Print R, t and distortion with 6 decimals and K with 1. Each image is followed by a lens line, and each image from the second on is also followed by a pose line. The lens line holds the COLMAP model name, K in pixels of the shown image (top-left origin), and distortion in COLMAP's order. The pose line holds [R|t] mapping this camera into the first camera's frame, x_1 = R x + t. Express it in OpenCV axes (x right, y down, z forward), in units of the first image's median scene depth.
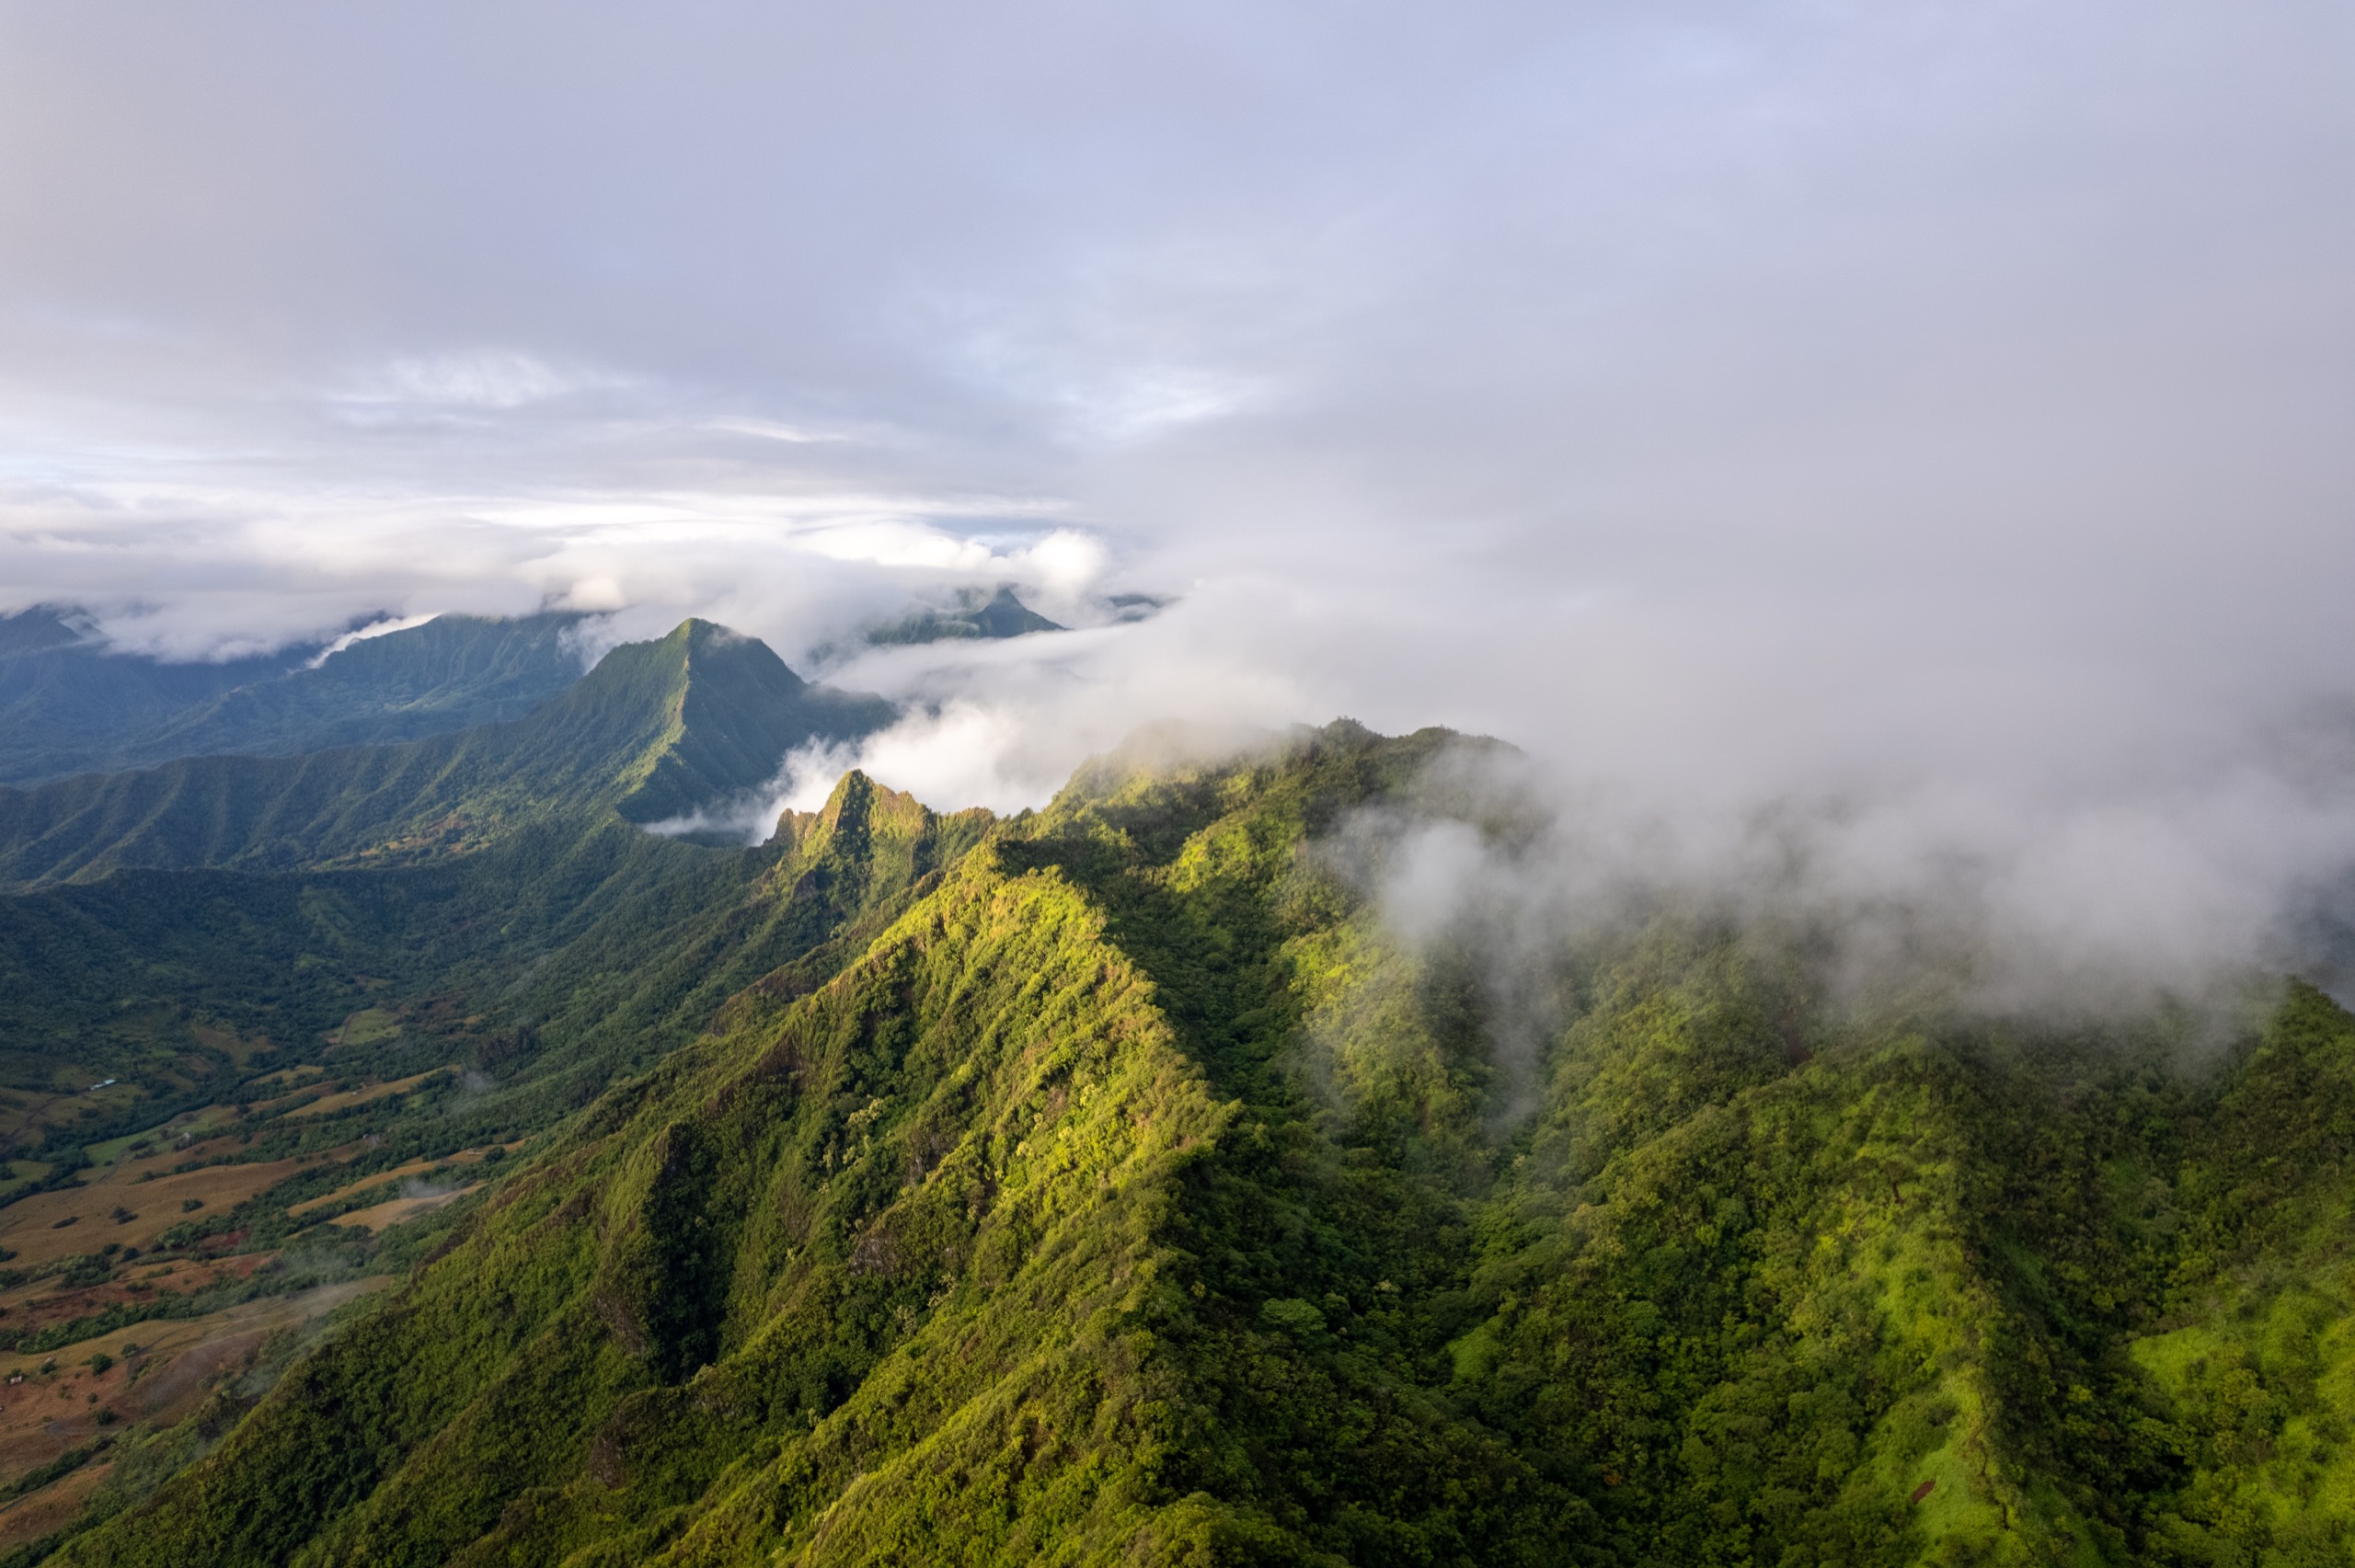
lens RADIAL K [[1504.4, 0, 1182.4], [0, 1504.4, 759.8], [0, 0, 1]] dist [-0.058796, 0.045951]
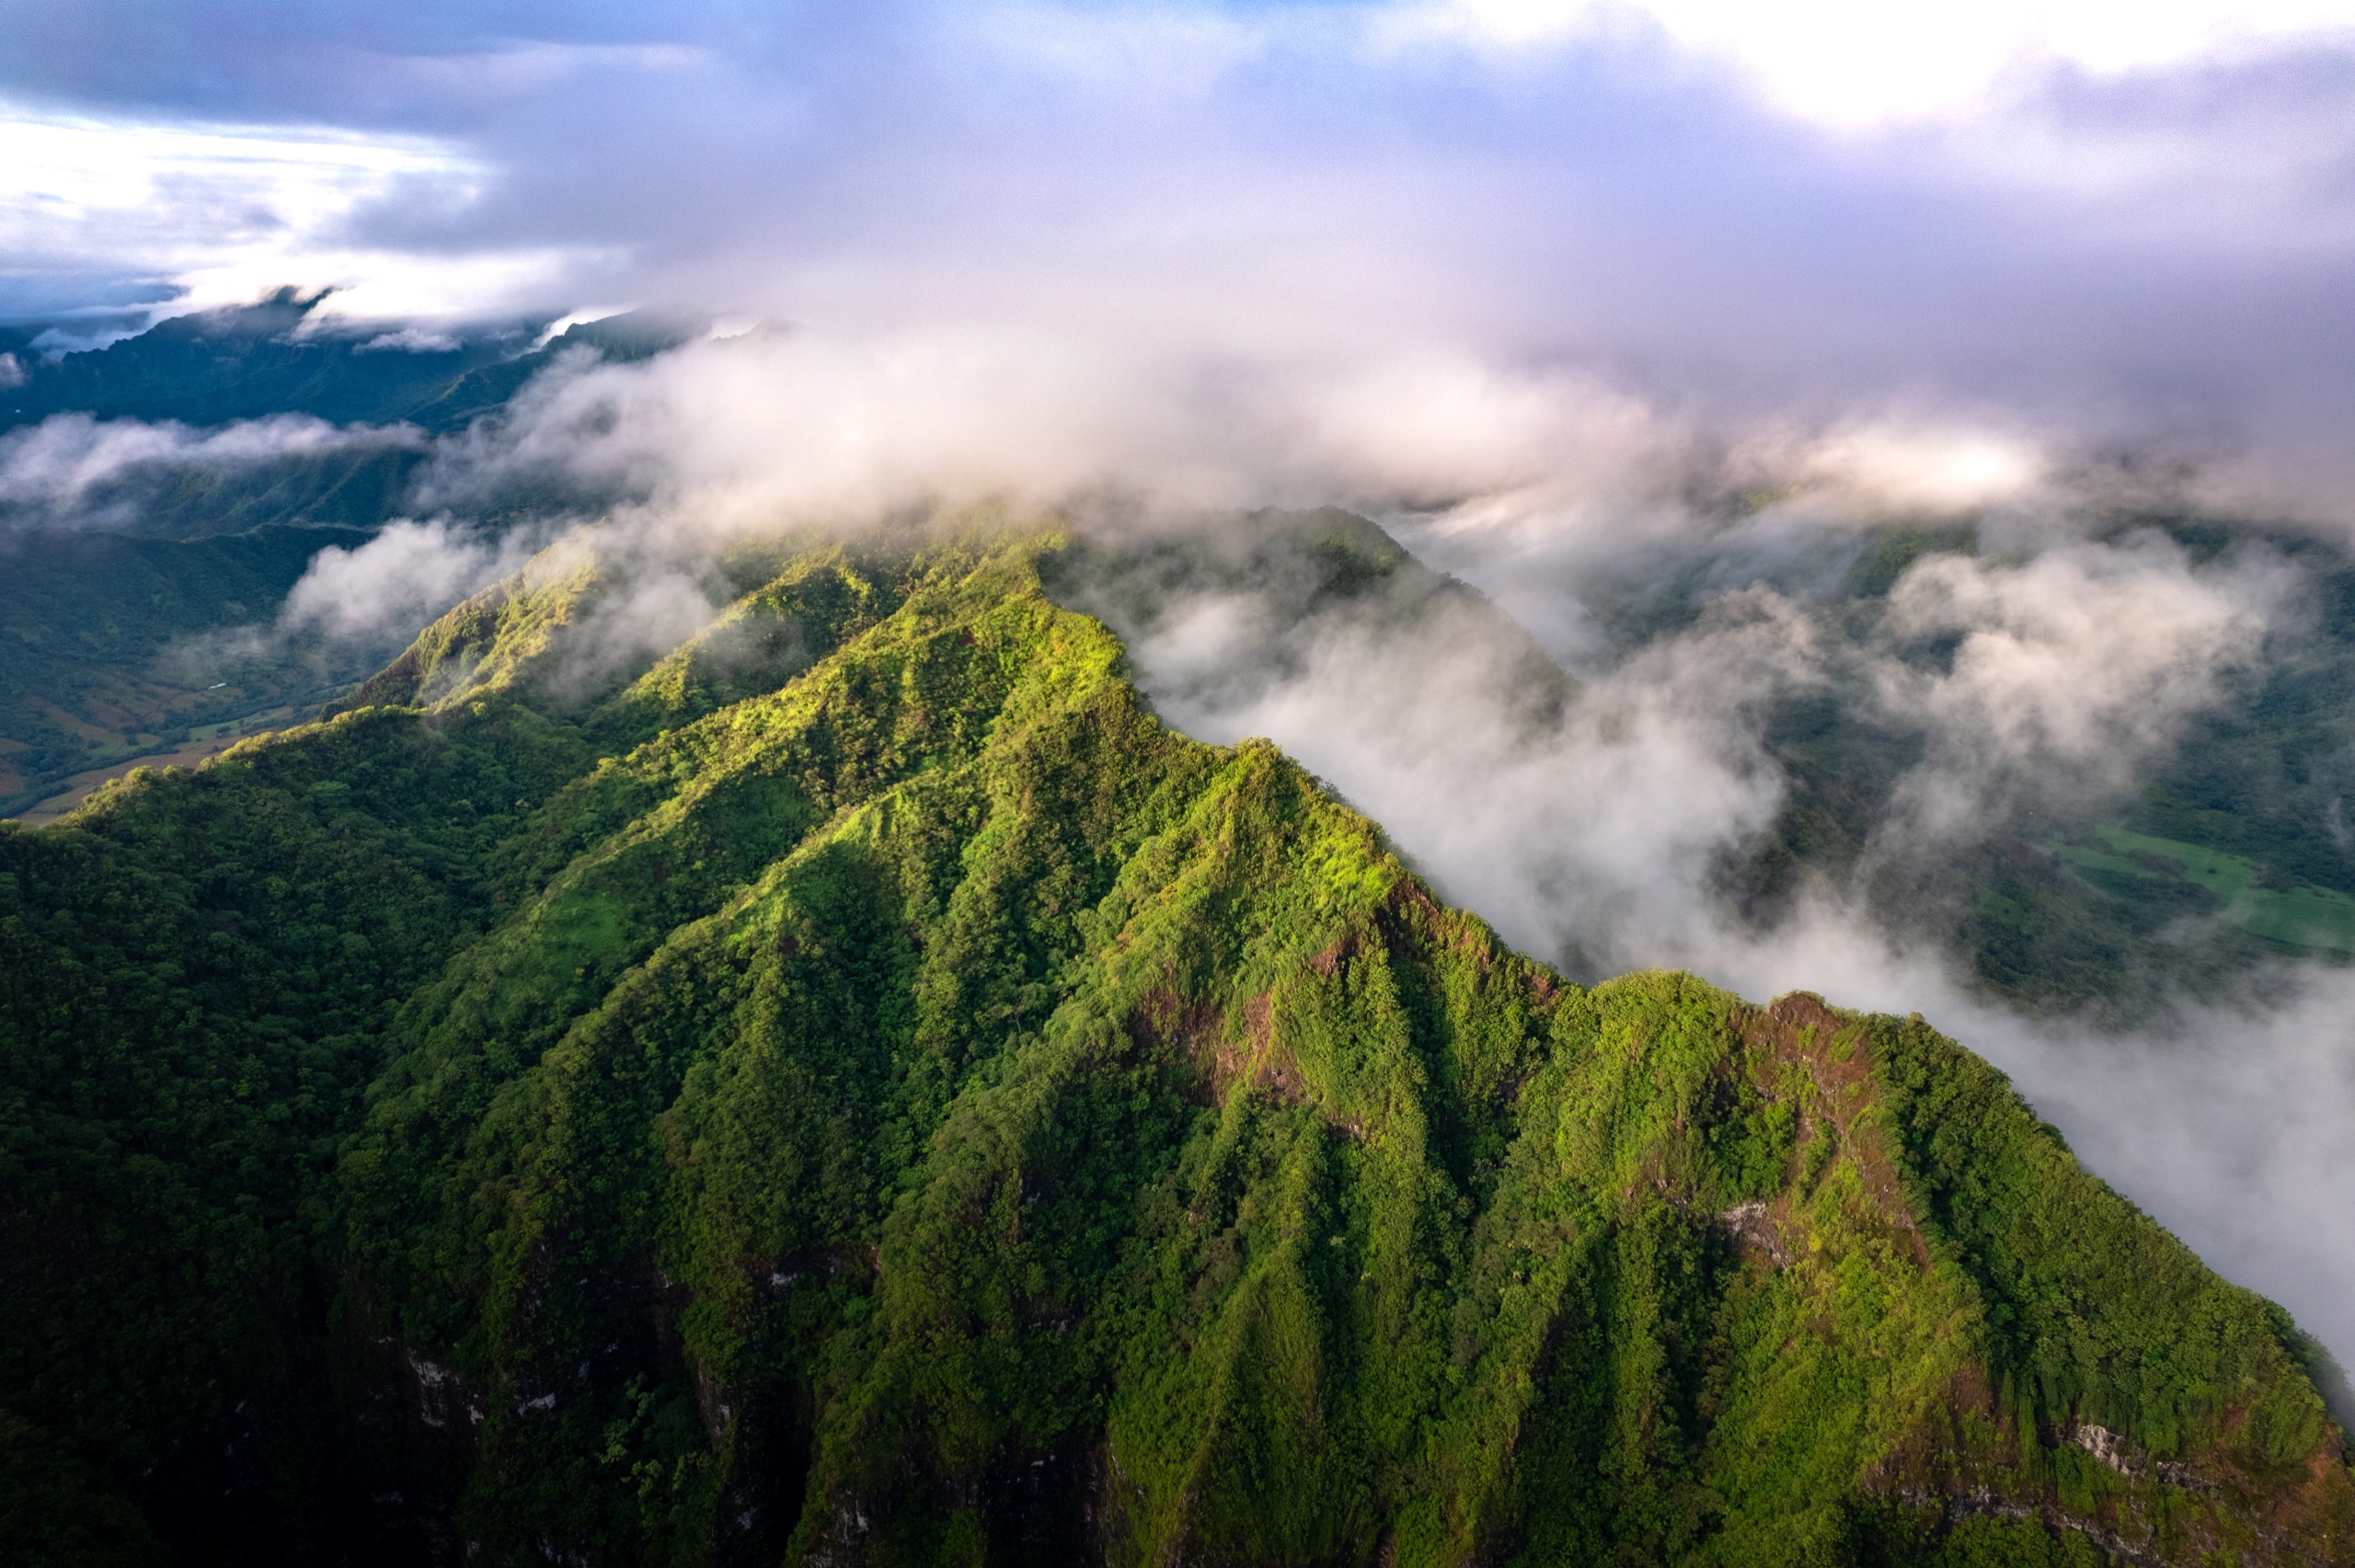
lens RADIAL K [[1504.4, 0, 1173.7], [0, 1504.4, 792.5], [0, 0, 1]] dist [-0.058796, 0.045951]
pose [[0.979572, 0.075530, -0.186370, 0.752044], [-0.032795, 0.974379, 0.222511, -0.025295], [0.198401, -0.211853, 0.956951, -0.259352]]
